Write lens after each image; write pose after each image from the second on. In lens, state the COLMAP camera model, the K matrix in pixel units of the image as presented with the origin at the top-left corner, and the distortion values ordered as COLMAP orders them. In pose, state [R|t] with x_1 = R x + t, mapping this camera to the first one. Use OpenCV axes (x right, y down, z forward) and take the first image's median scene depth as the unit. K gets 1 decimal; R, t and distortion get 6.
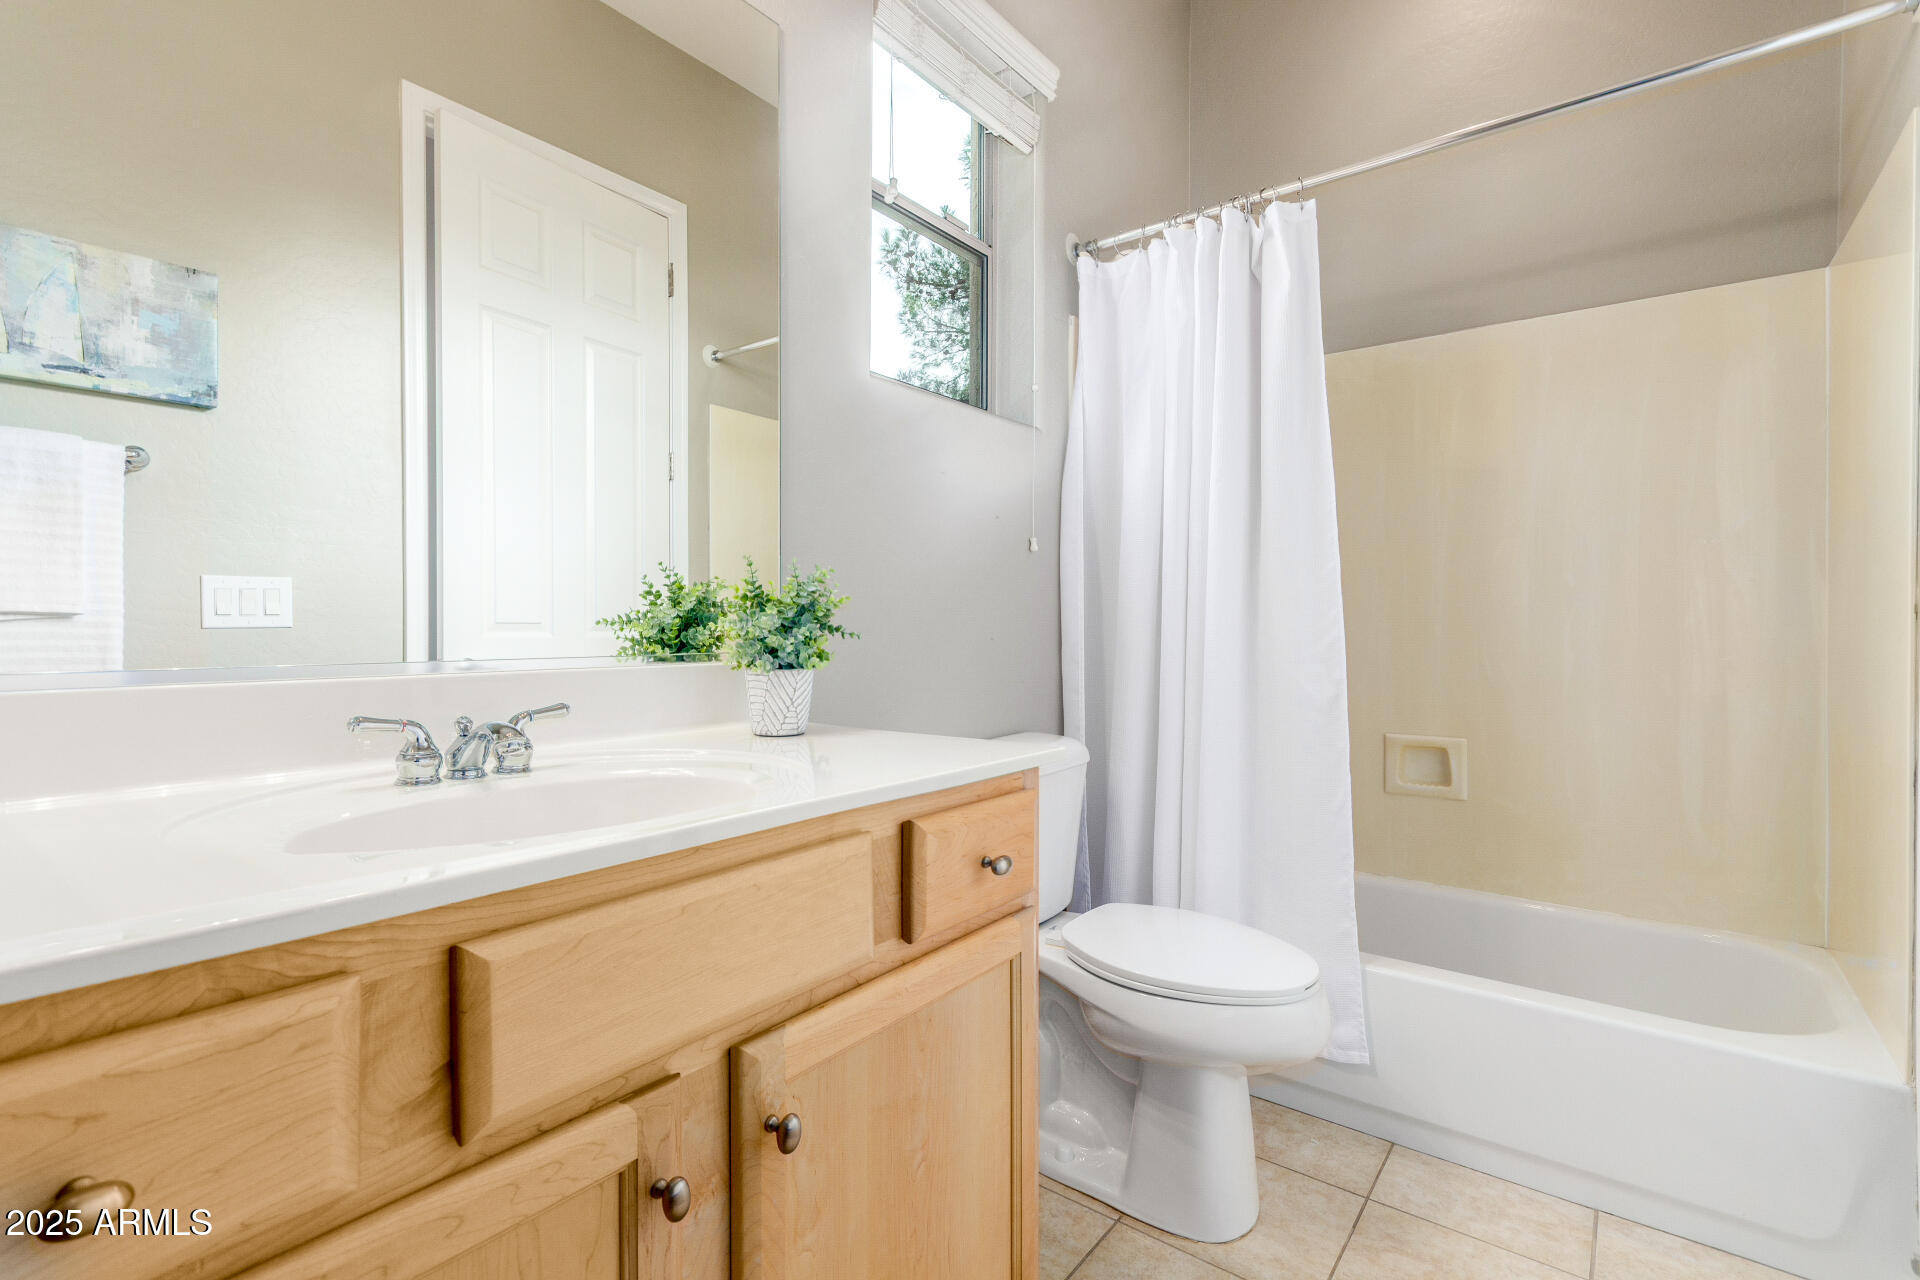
lens RADIAL K [[894.3, 0, 949.3], [0, 894.3, 623.8], [0, 0, 1]] dist [0.011925, -0.002976]
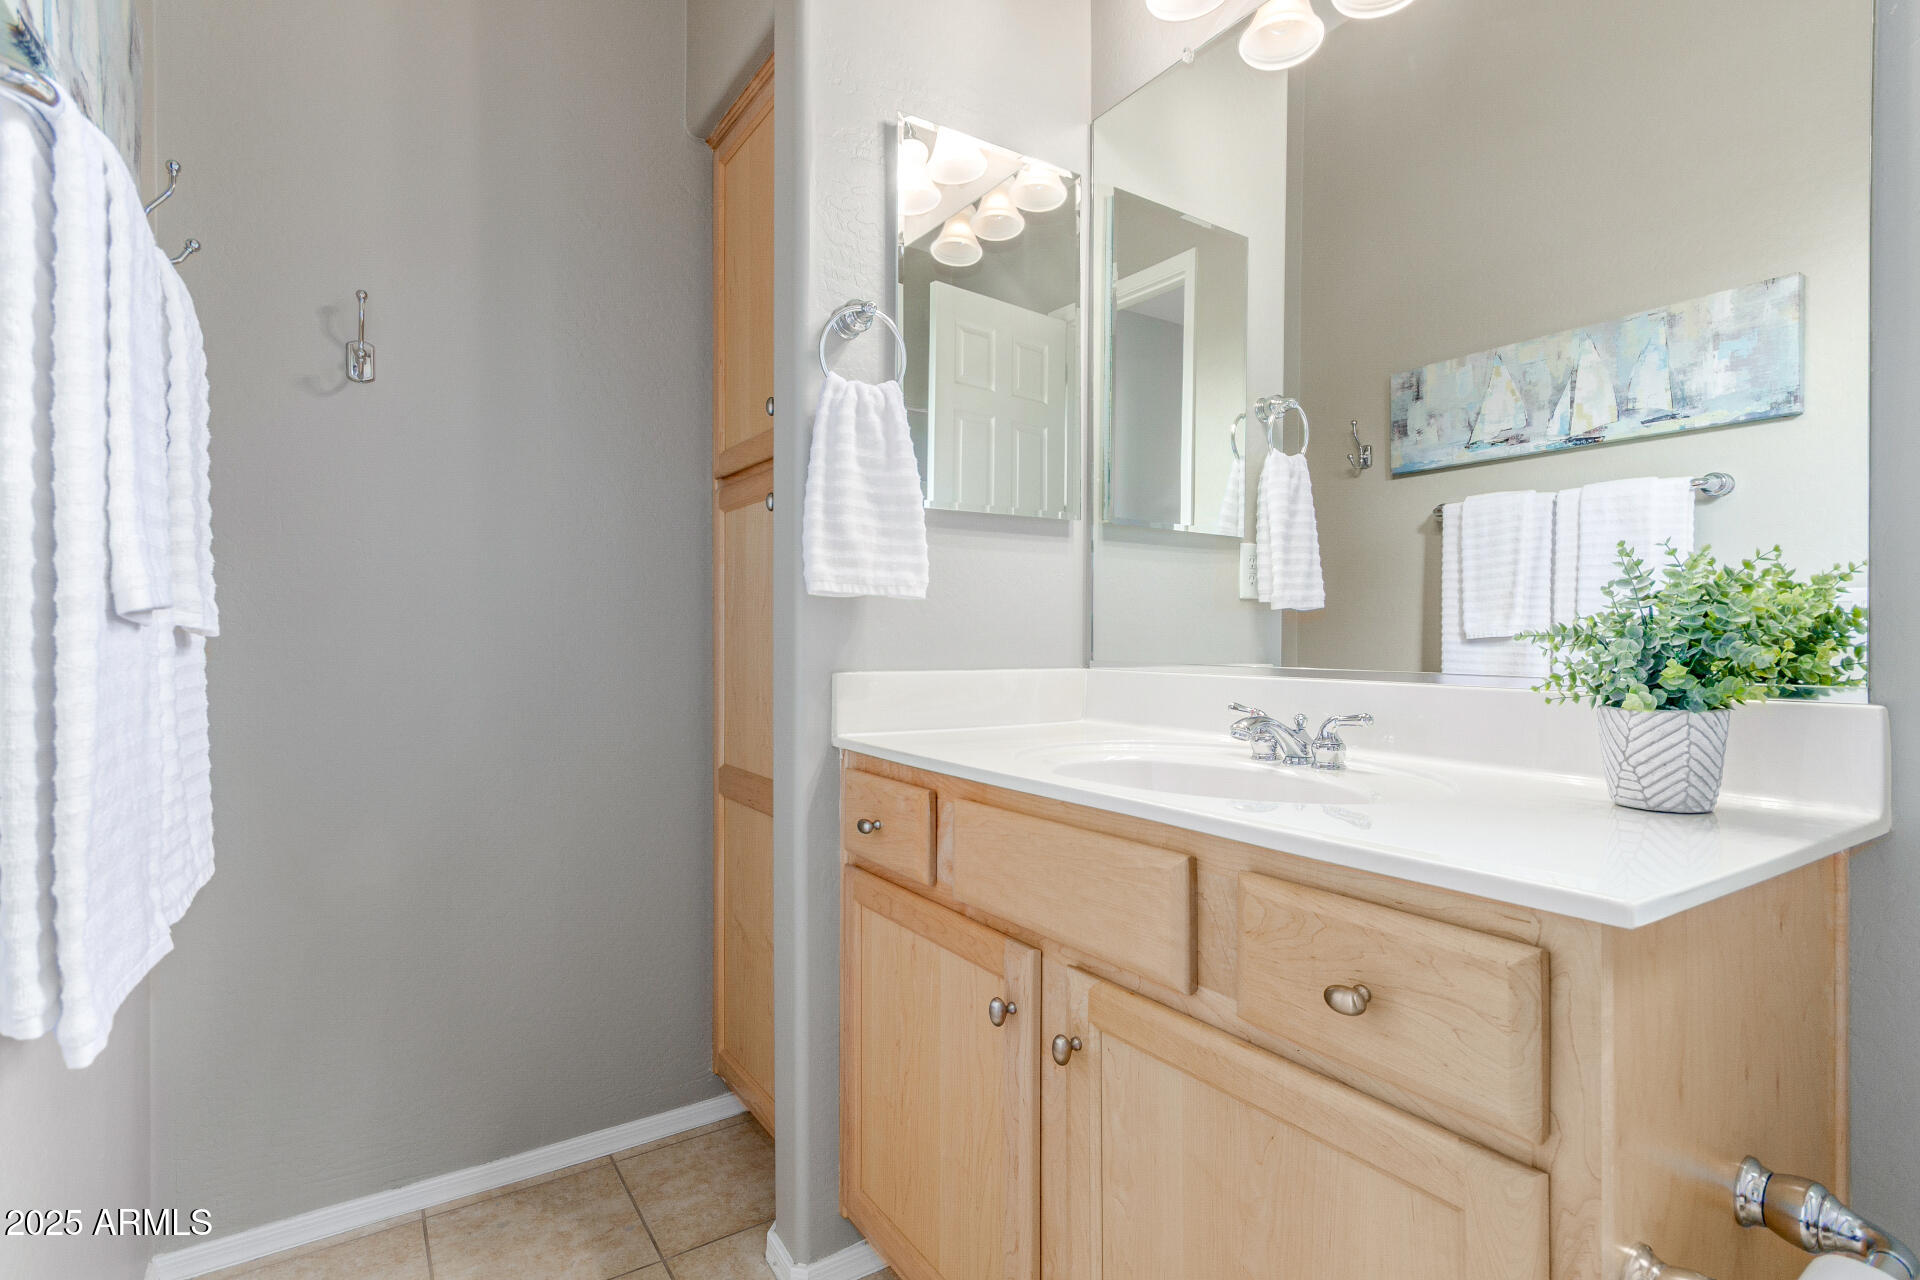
lens RADIAL K [[894.3, 0, 949.3], [0, 894.3, 647.5], [0, 0, 1]] dist [0.011925, -0.002976]
pose [[-0.303008, 0.011420, -0.952920, 0.395609], [-0.006416, 0.999881, 0.014023, 0.000285], [0.952967, 0.010363, -0.302898, 0.471830]]
